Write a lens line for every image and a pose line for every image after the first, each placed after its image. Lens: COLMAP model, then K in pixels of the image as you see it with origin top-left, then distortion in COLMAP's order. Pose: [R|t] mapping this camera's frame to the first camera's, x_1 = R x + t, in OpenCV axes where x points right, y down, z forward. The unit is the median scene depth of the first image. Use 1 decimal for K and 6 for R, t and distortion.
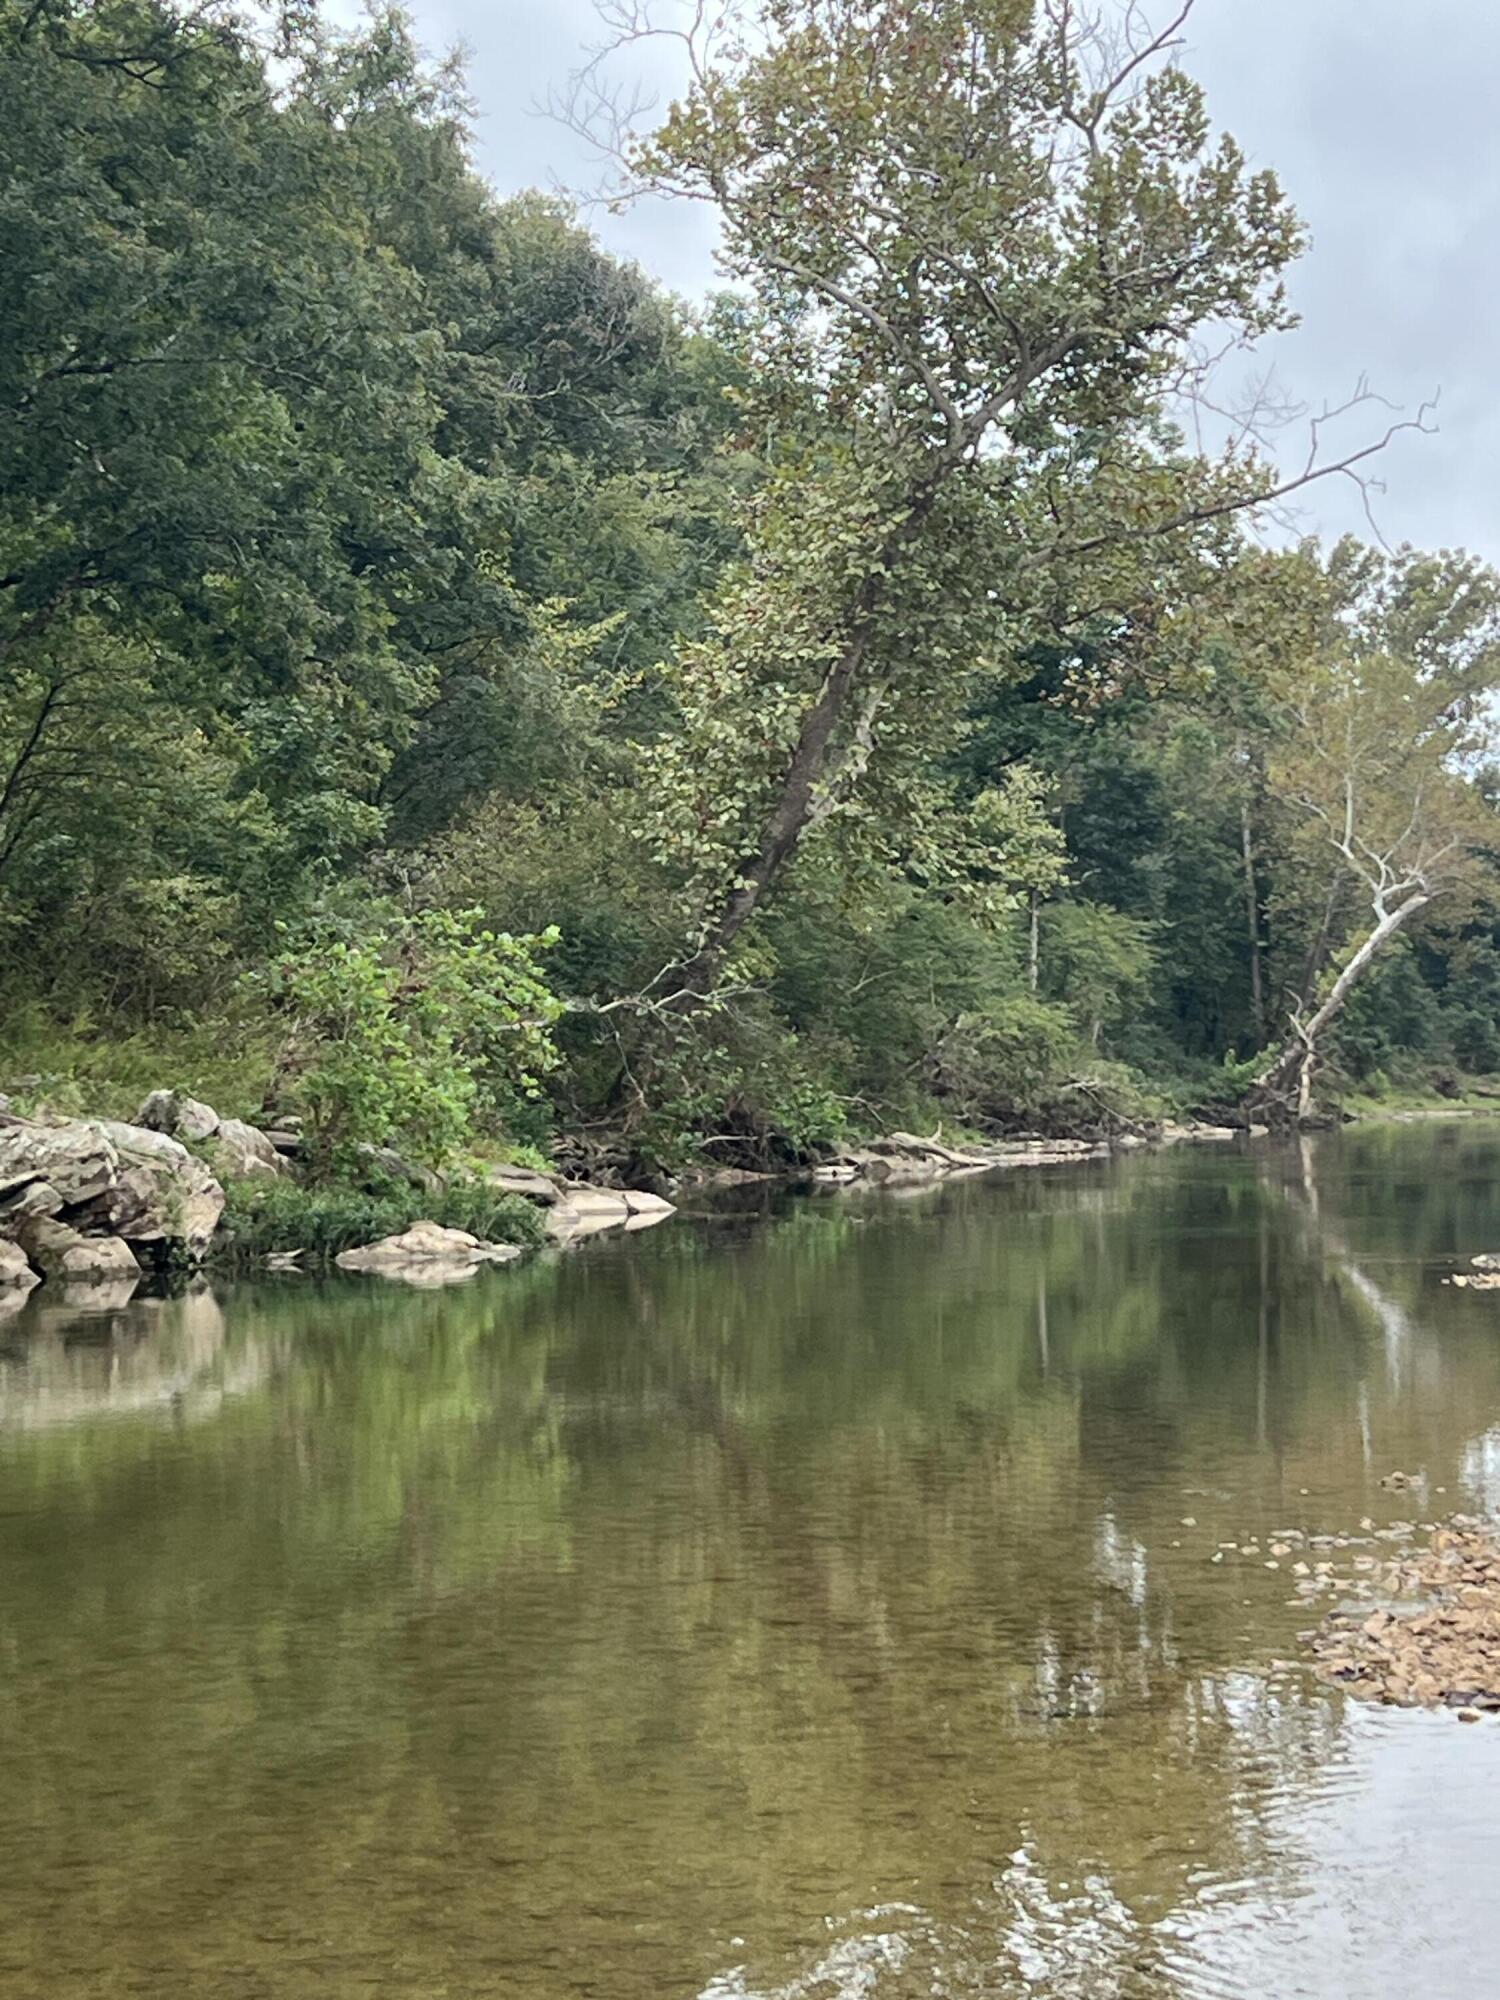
lens RADIAL K [[4456.9, 0, 750.0], [0, 4456.9, 1000.0], [0, 0, 1]] dist [0.187763, -0.078635]
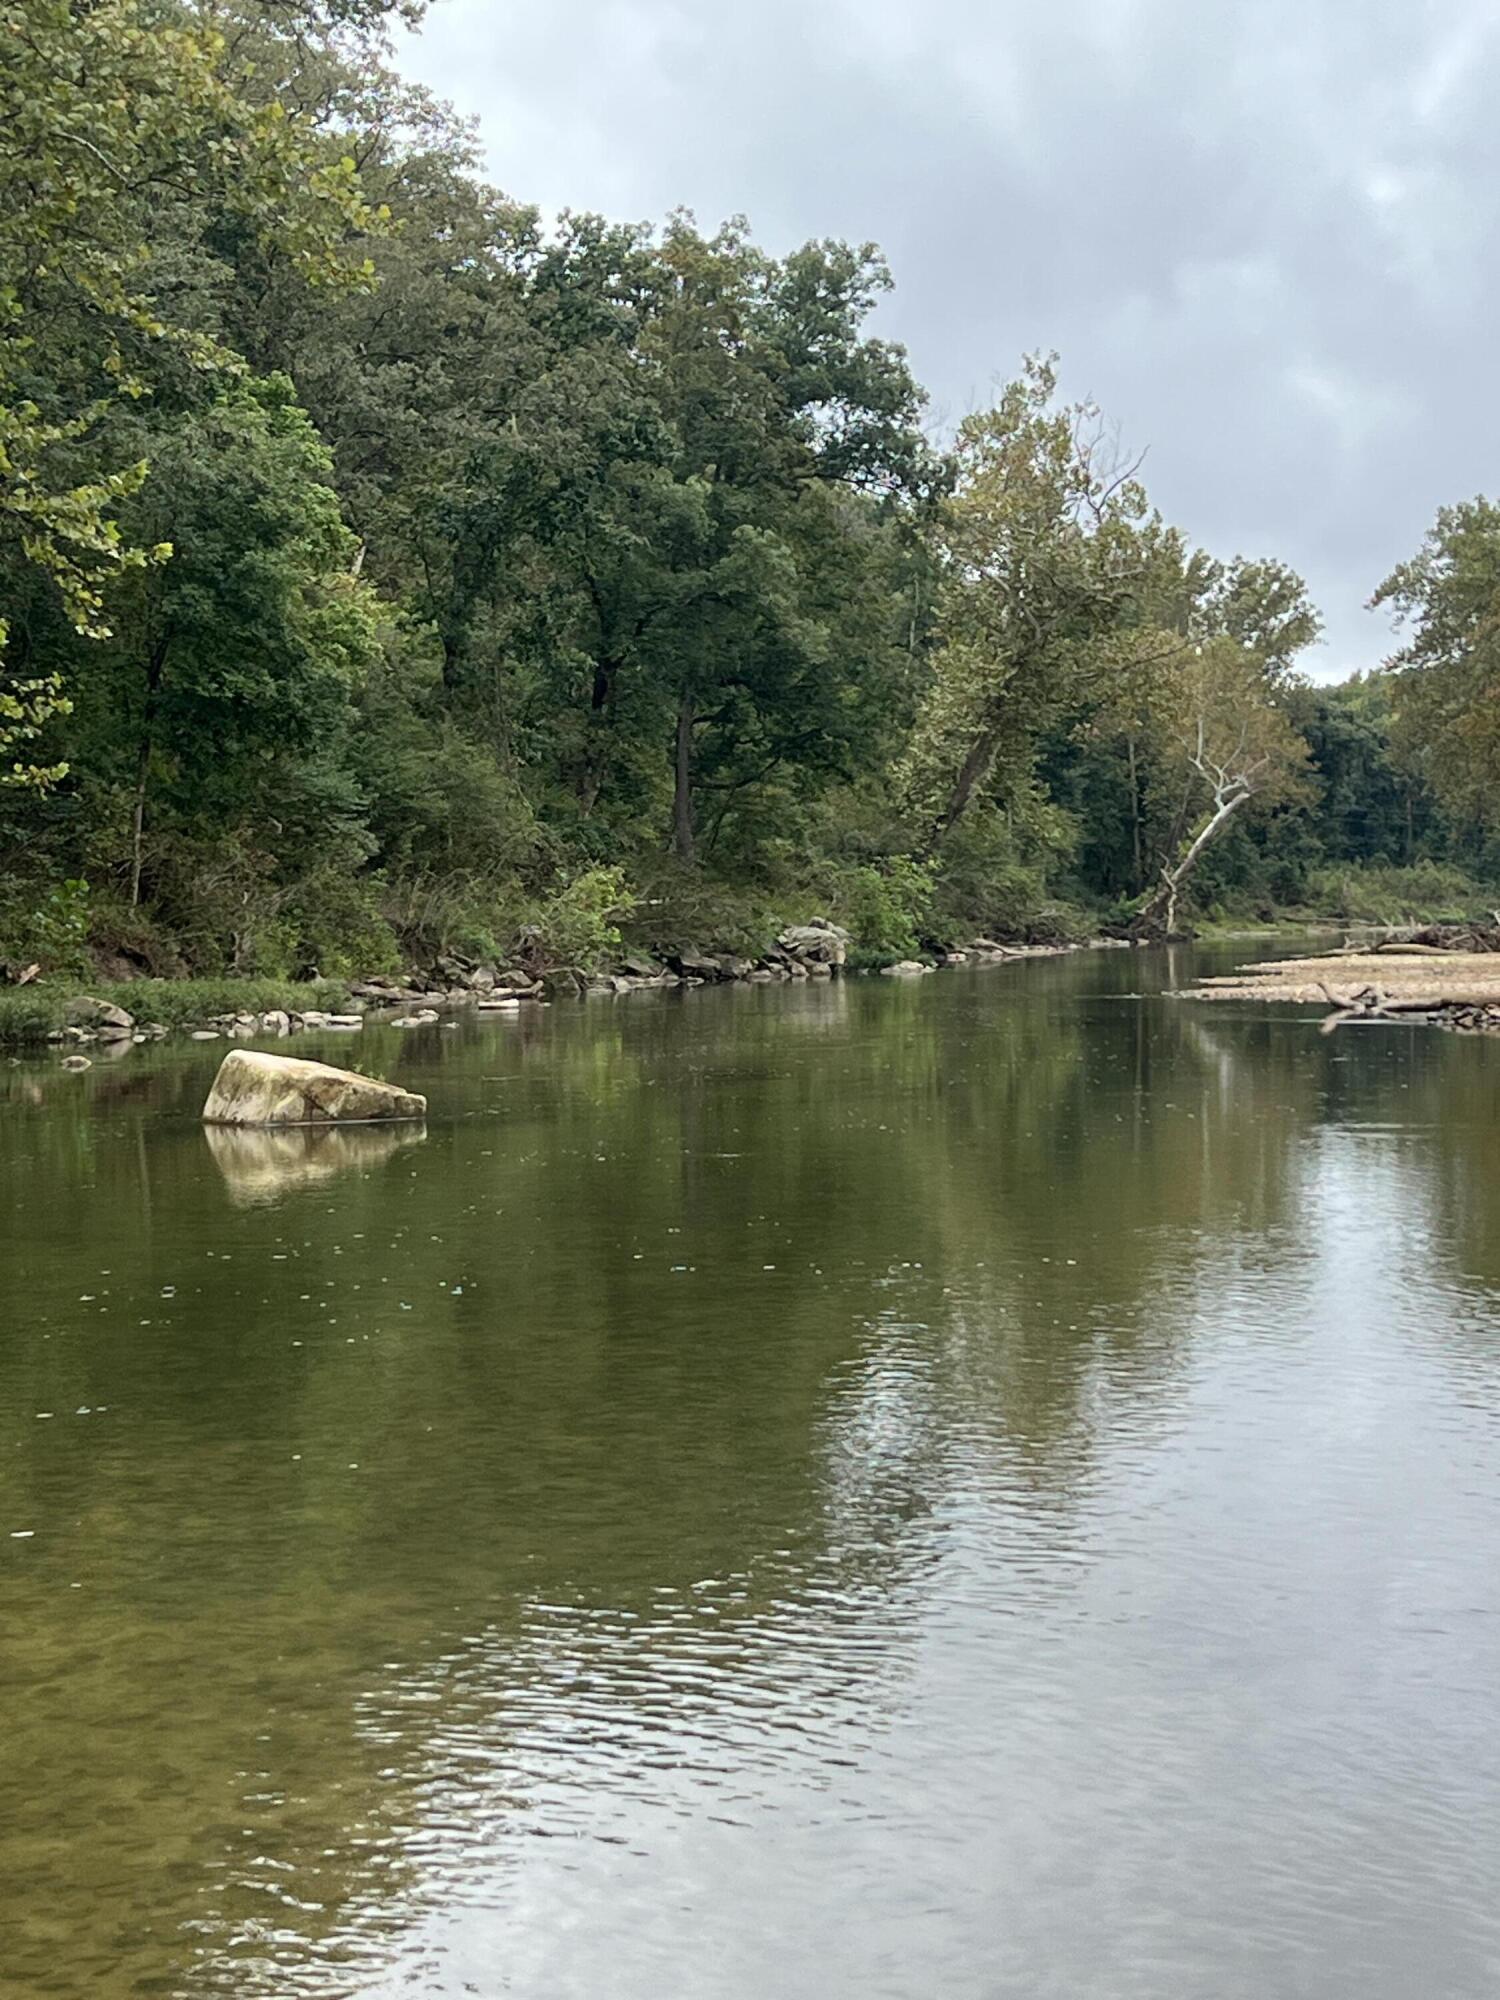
lens RADIAL K [[3908.5, 0, 750.0], [0, 3908.5, 1000.0], [0, 0, 1]] dist [0.225040, -0.528560]
pose [[0.999778, 0.000687, 0.021046, -0.191142], [-0.001557, 0.999144, 0.041340, -0.027181], [-0.021000, -0.041364, 0.998923, -1.357037]]
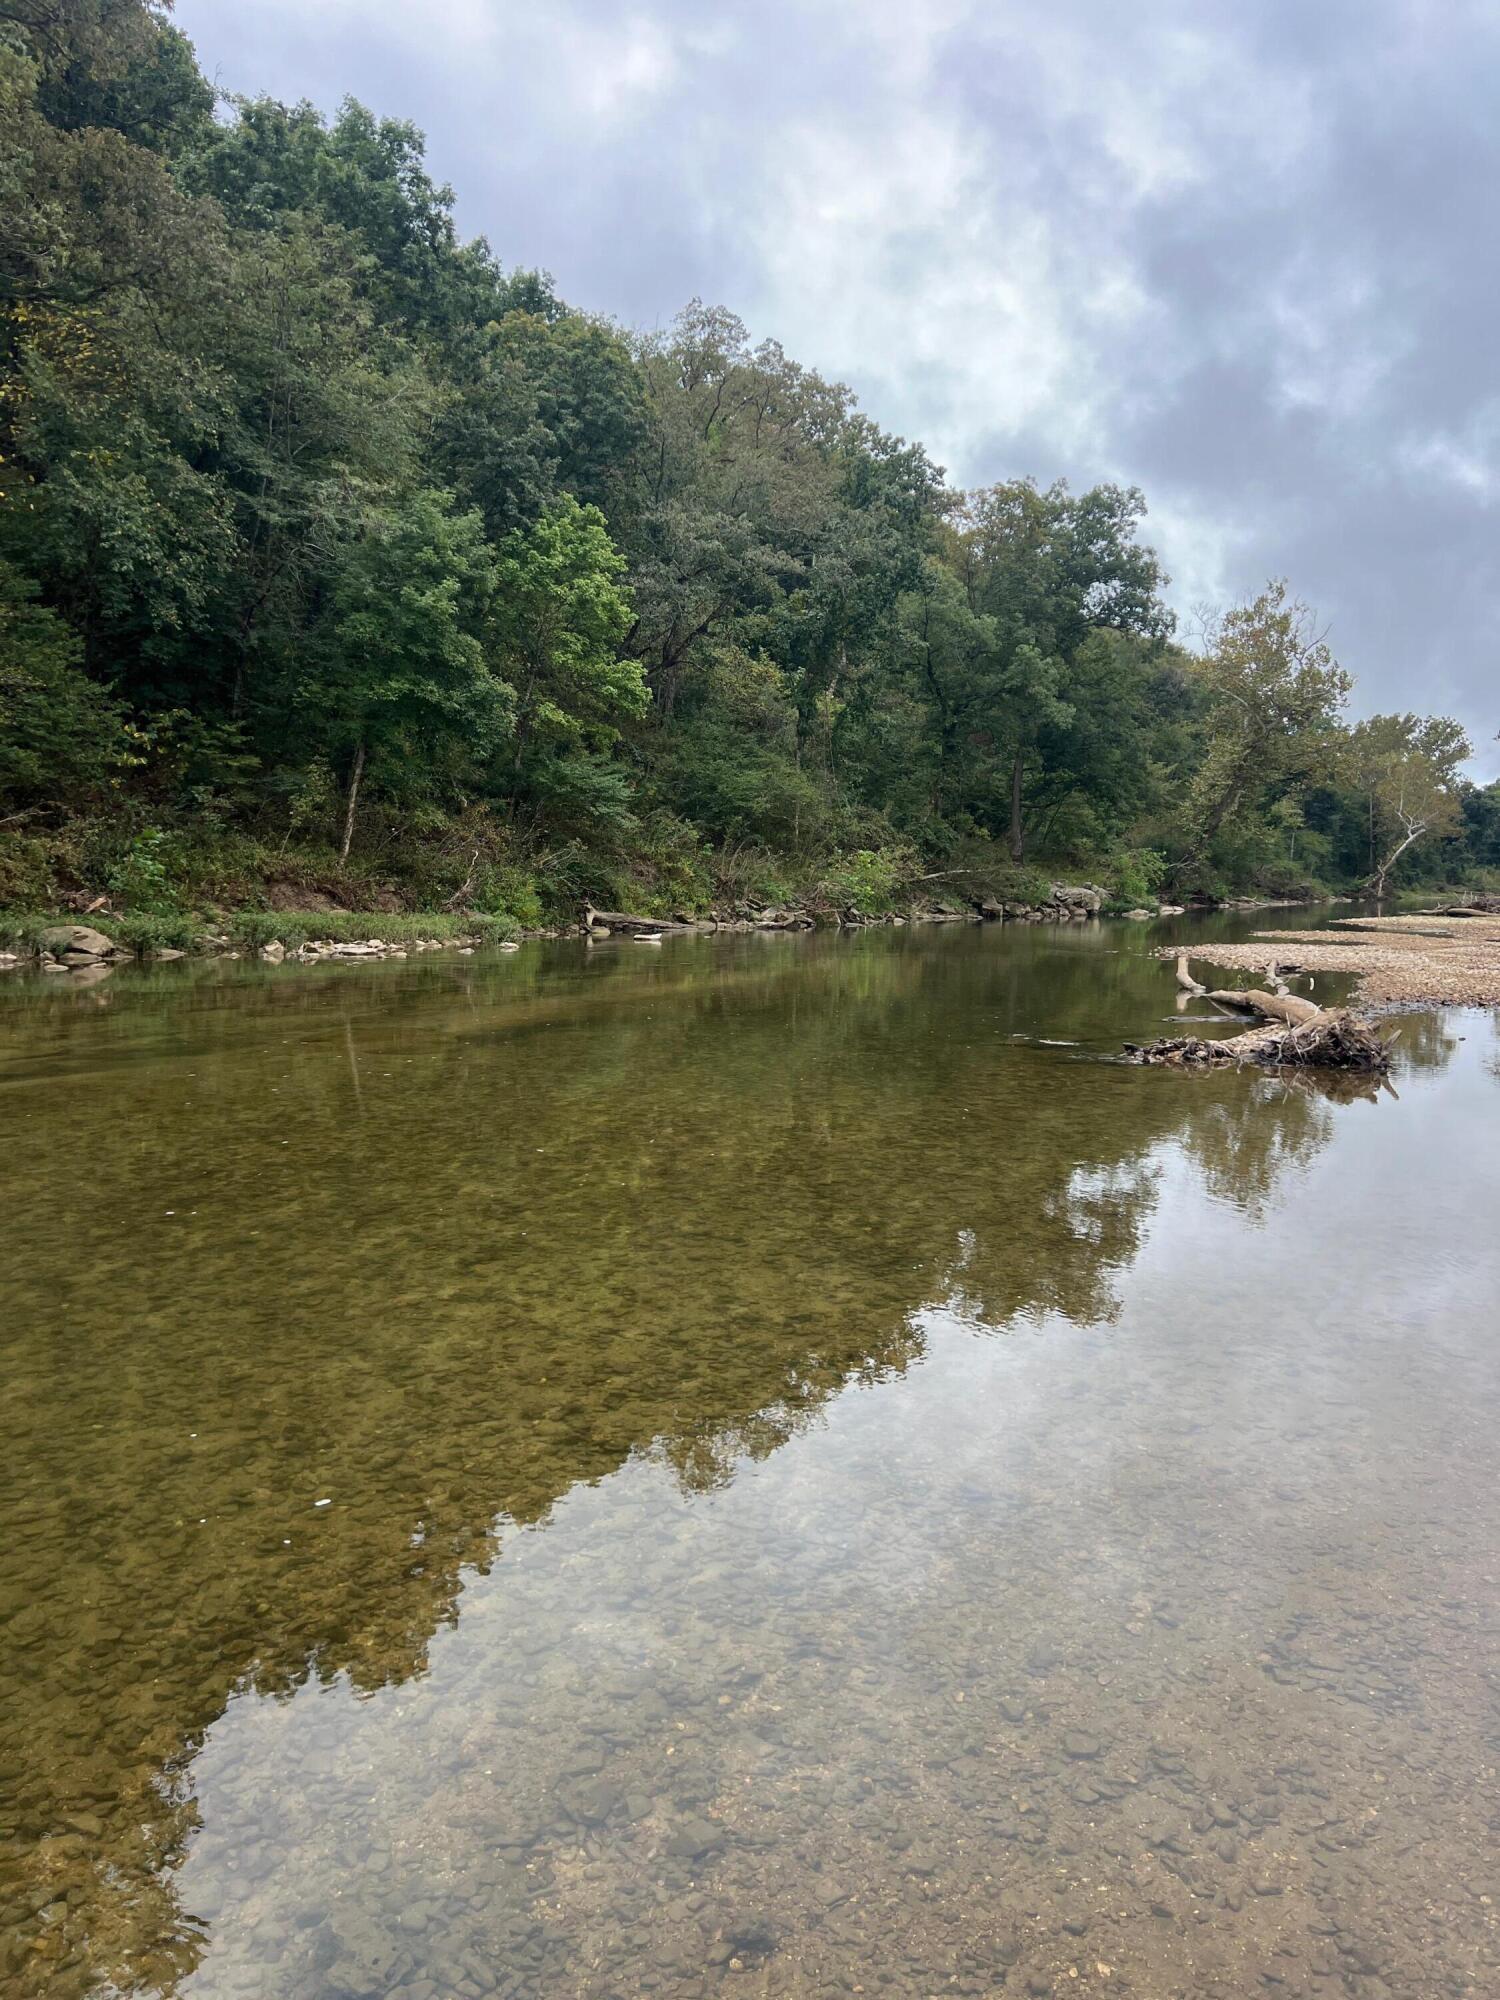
lens RADIAL K [[1509.2, 0, 750.0], [0, 1509.2, 1000.0], [0, 0, 1]] dist [0.076954, -0.197572]
pose [[0.958334, 0.049793, -0.281275, -0.002311], [-0.021207, 0.994375, 0.103774, -0.015624], [0.284860, -0.093485, 0.954000, -0.699164]]
